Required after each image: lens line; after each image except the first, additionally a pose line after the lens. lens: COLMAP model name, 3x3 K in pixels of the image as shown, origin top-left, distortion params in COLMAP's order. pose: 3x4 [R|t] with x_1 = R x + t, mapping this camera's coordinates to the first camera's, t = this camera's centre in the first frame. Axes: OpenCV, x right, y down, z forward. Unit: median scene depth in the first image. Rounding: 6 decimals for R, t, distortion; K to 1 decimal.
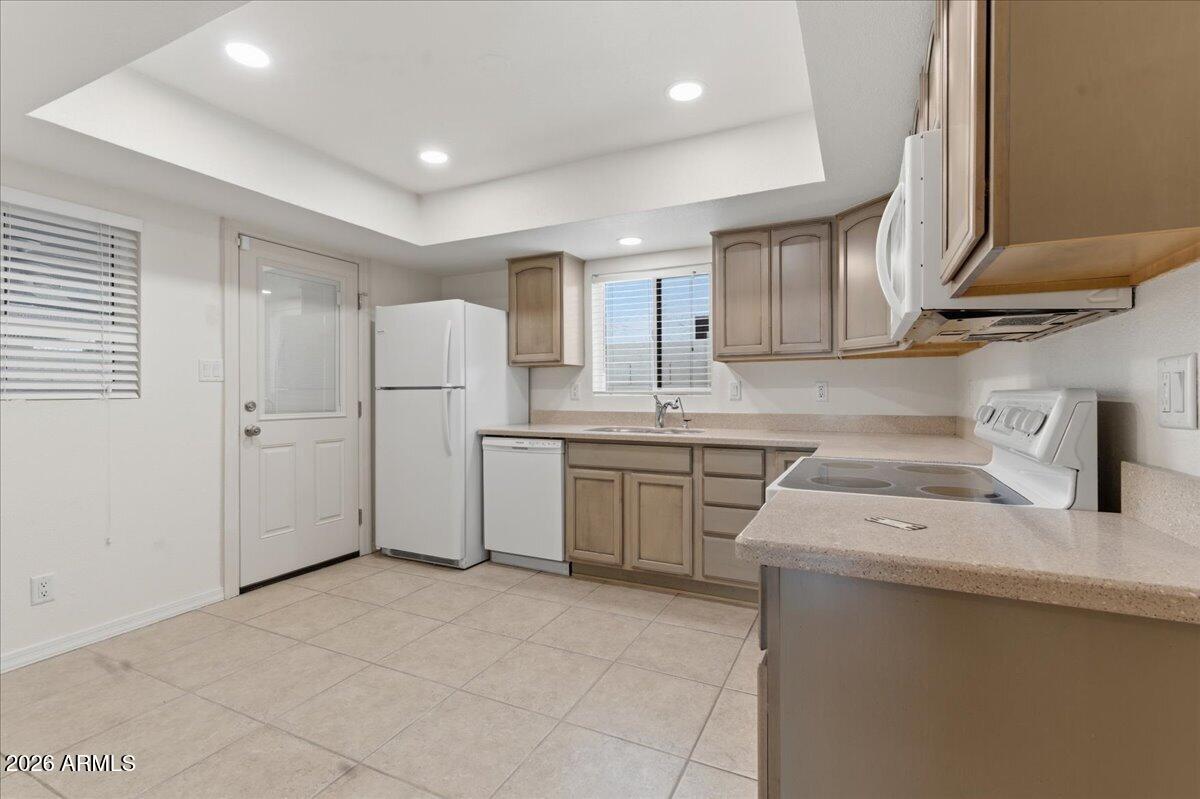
lens RADIAL K [[542.1, 0, 603.2], [0, 542.1, 393.1], [0, 0, 1]] dist [0.002224, 0.000133]
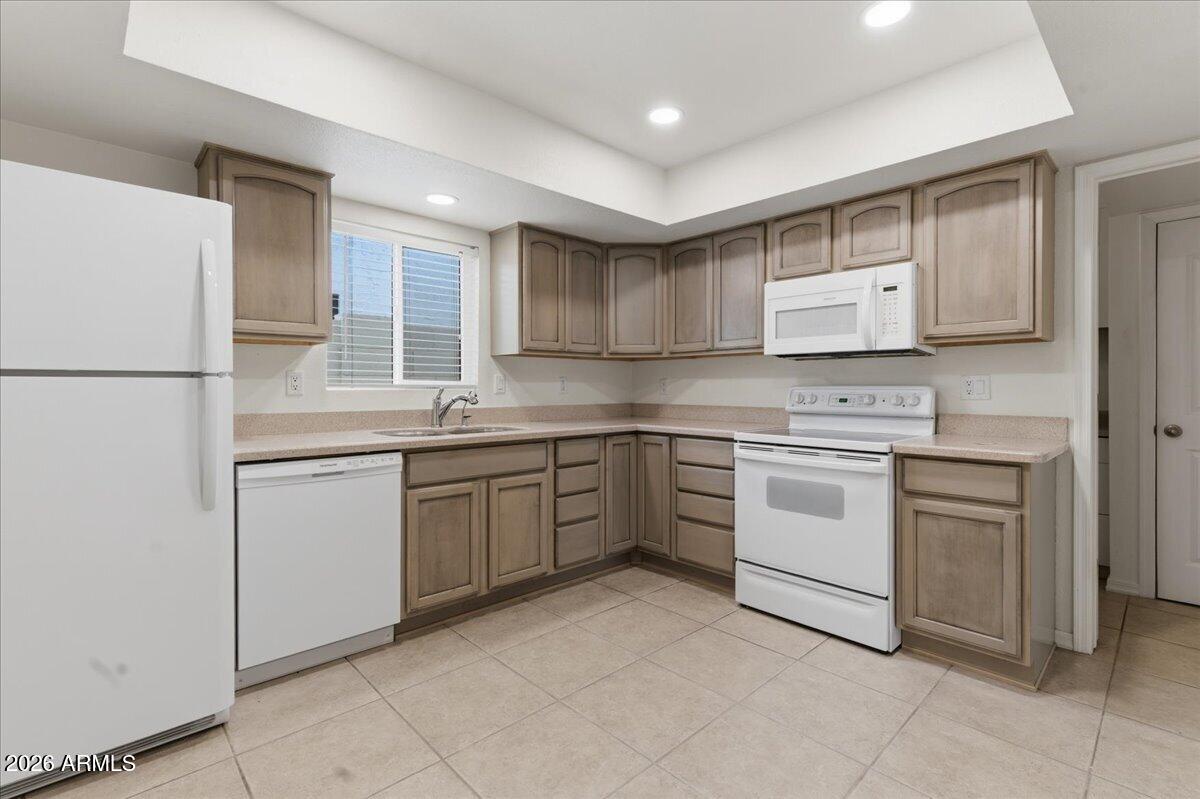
lens RADIAL K [[542.1, 0, 603.2], [0, 542.1, 393.1], [0, 0, 1]] dist [0.002224, 0.000133]
pose [[0.354132, -0.007579, 0.935165, -0.688791], [-0.001577, 0.999961, 0.008702, 0.002861], [-0.935194, -0.004556, 0.354106, 0.534742]]
